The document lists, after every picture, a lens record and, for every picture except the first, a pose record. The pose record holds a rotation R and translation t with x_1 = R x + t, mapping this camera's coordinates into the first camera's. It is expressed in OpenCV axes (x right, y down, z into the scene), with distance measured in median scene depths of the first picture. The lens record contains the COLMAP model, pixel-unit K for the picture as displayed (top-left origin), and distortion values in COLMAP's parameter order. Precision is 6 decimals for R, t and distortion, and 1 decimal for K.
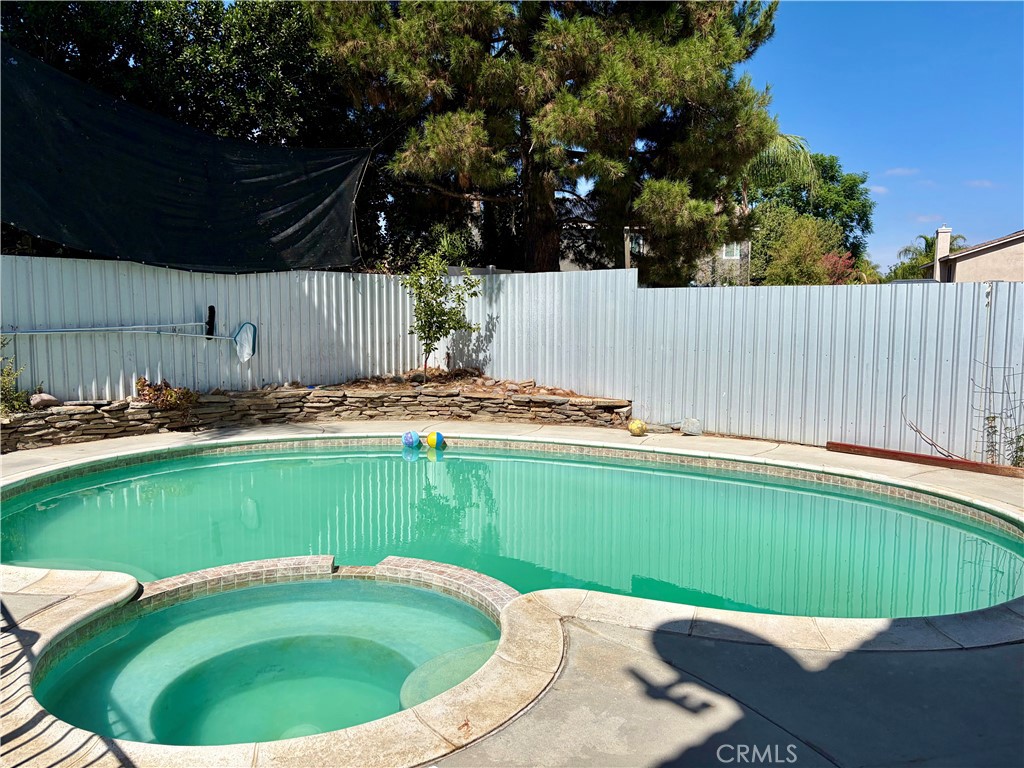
lens RADIAL K [[771.7, 0, 518.0], [0, 771.7, 387.8], [0, 0, 1]] dist [0.043105, -0.032836]
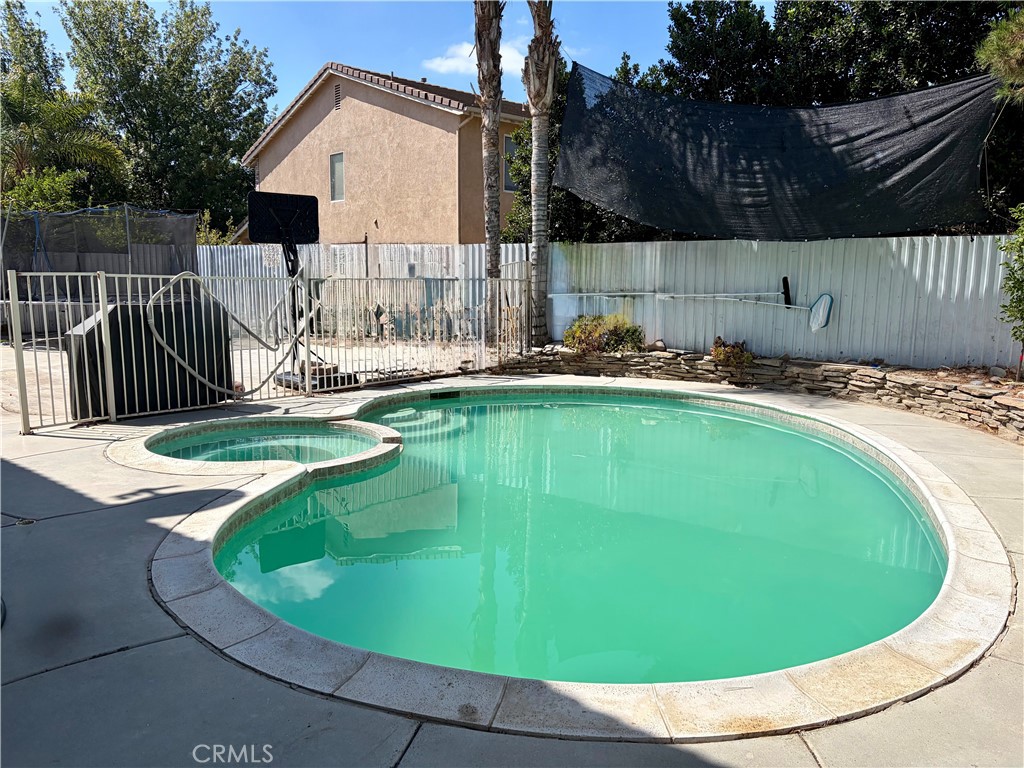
lens RADIAL K [[771.7, 0, 518.4], [0, 771.7, 389.7], [0, 0, 1]] dist [0.043105, -0.032836]
pose [[0.157877, 0.137825, -0.977793, 0.602863], [-0.110372, 0.986470, 0.121227, -0.039675], [0.981271, 0.088782, 0.170953, 0.457339]]
